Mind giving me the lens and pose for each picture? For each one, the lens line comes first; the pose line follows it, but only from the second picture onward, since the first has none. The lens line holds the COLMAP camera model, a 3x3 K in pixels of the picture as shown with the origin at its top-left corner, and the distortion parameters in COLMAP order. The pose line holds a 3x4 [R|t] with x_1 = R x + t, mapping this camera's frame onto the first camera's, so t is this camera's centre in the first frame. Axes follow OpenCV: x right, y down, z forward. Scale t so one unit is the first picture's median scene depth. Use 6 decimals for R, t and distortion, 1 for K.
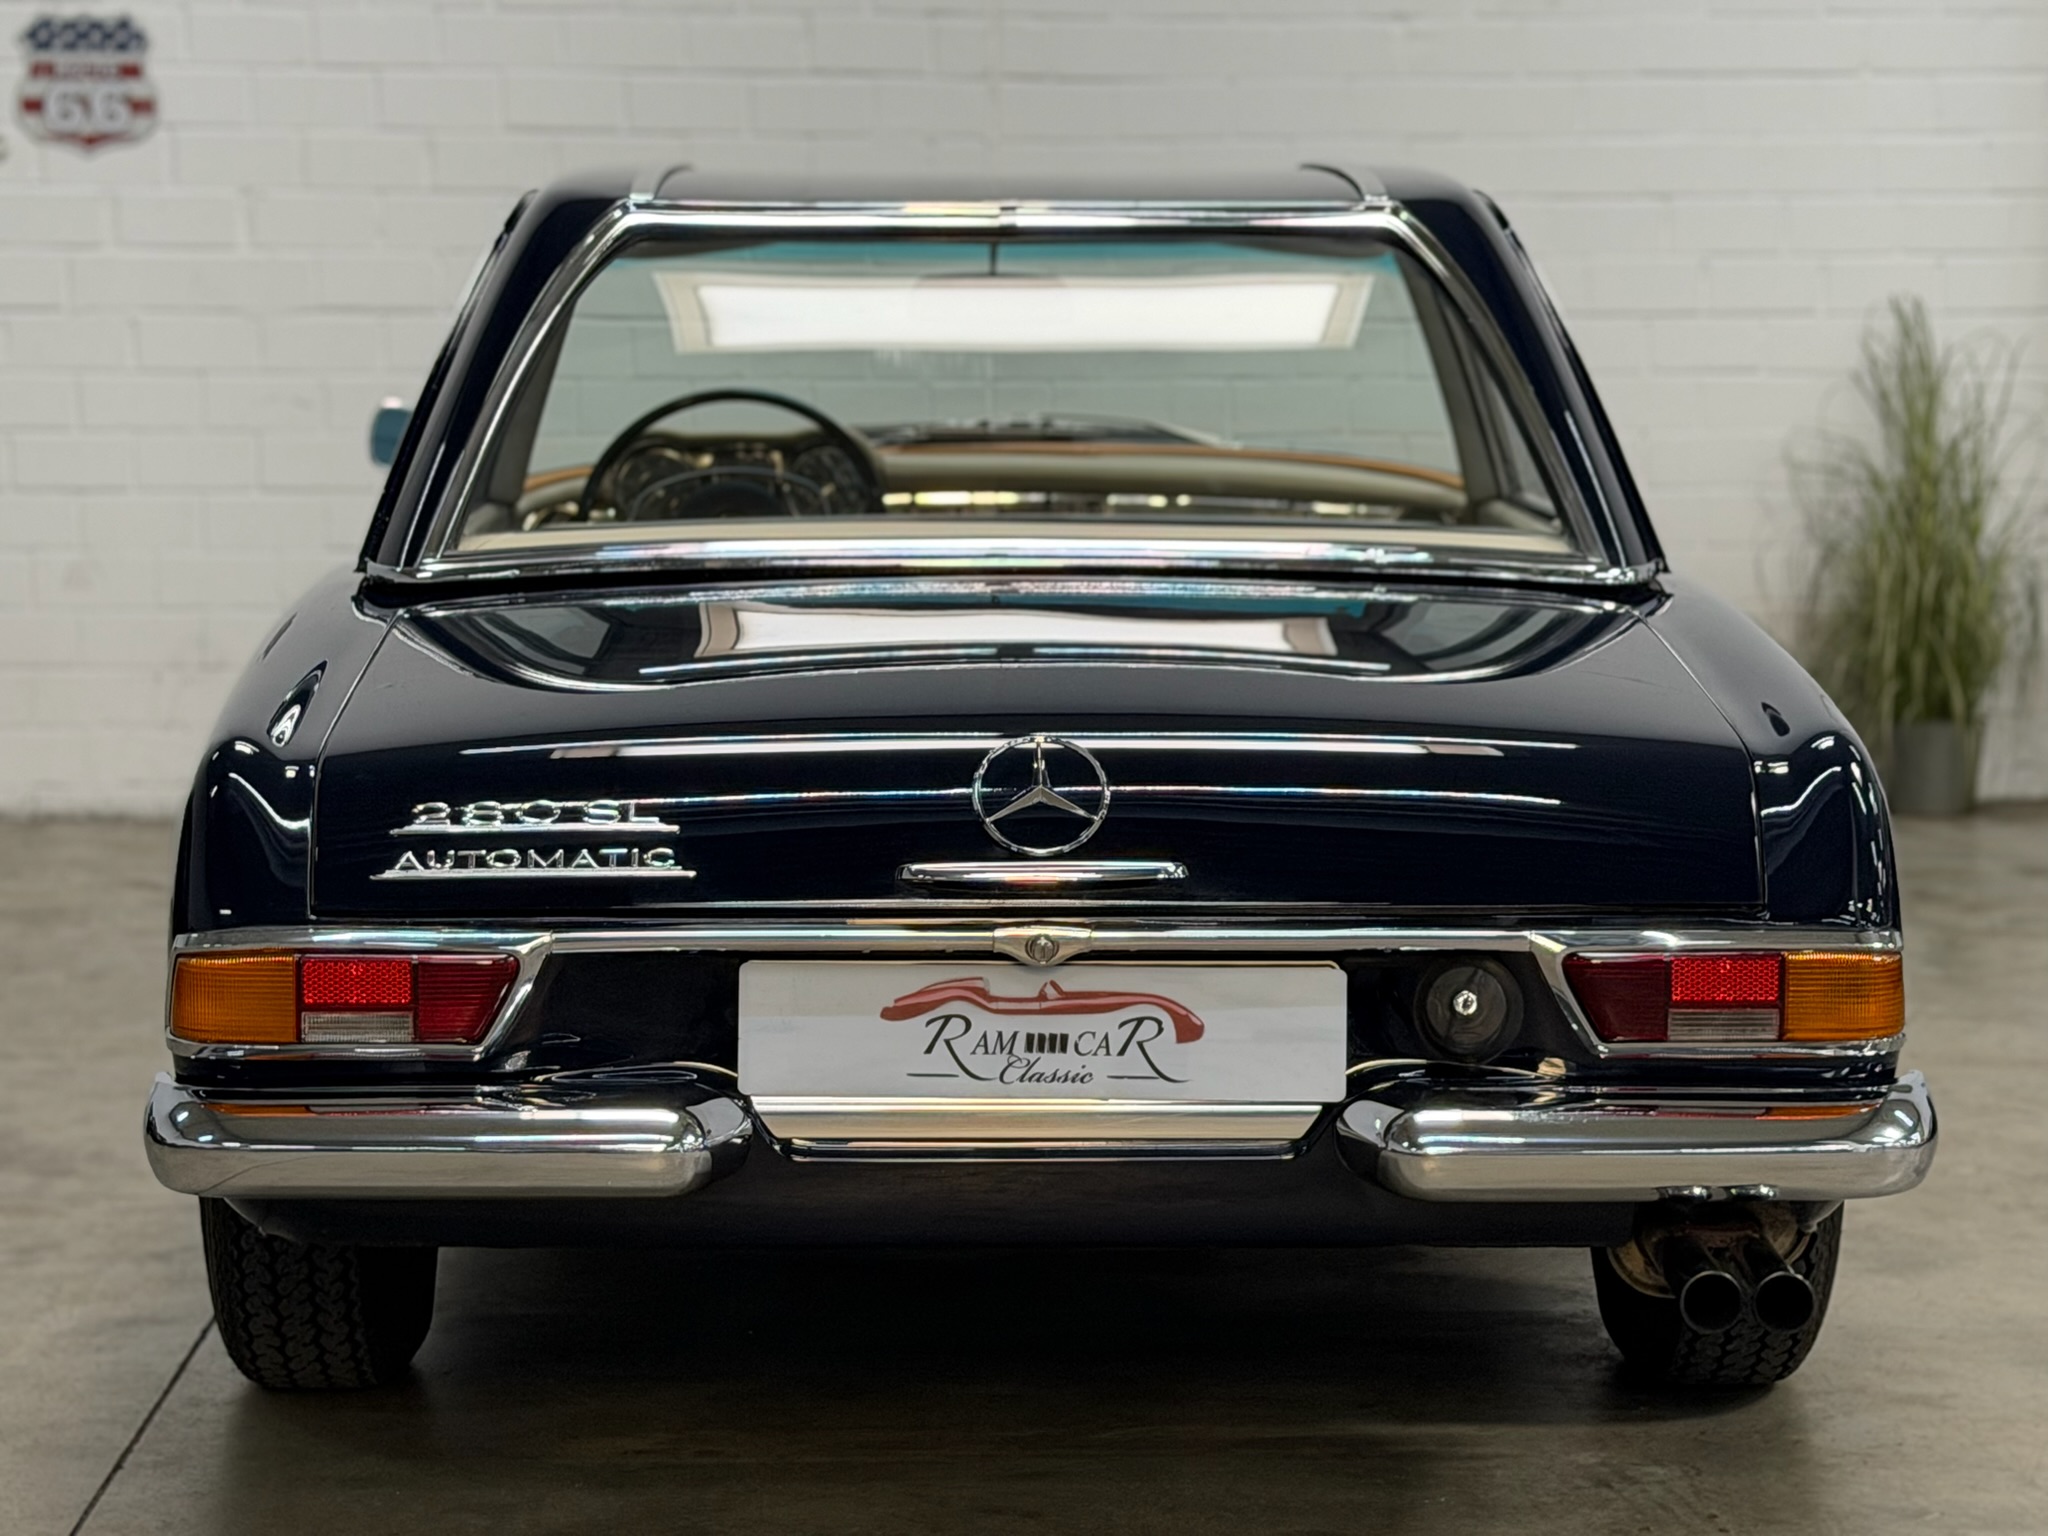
lens RADIAL K [[5088.0, 0, 1040.4], [0, 5088.0, 769.2], [0, 0, 1]] dist [0.191548, 0.000000]
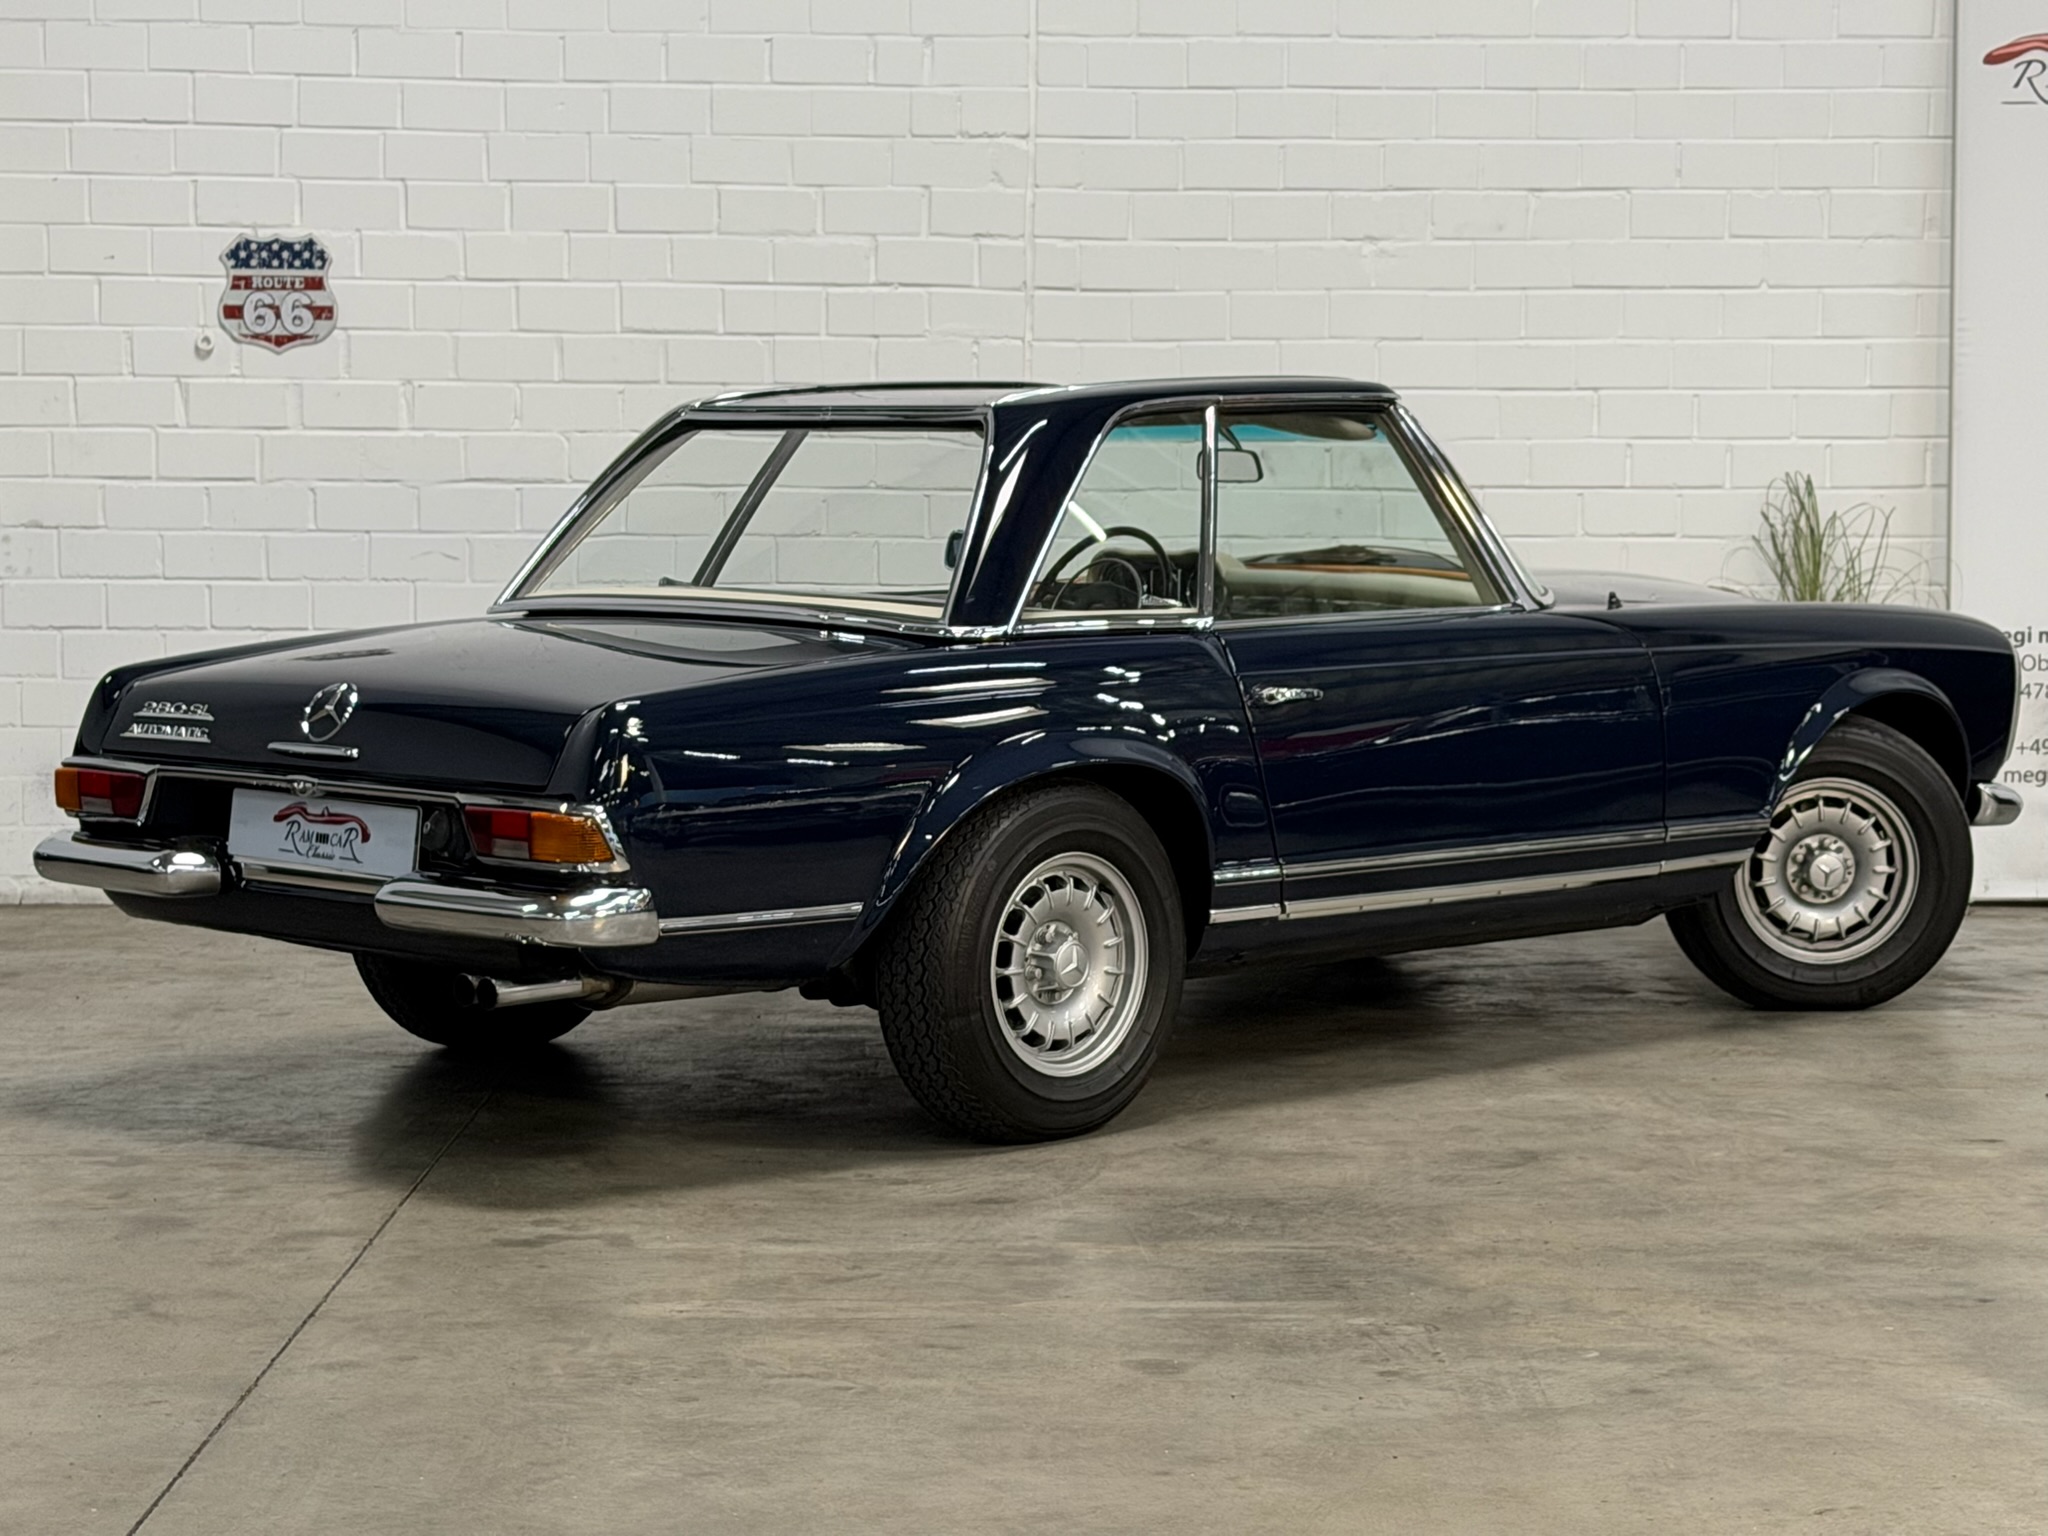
lens RADIAL K [[5088.0, 0, 1057.0], [0, 5088.0, 748.9], [0, 0, 1]] dist [0.191548, 0.000000]
pose [[0.999653, 0.005256, -0.025810, 0.028660], [-0.006127, 0.999411, -0.033759, 0.012717], [0.025618, 0.033906, 0.999097, -0.190621]]
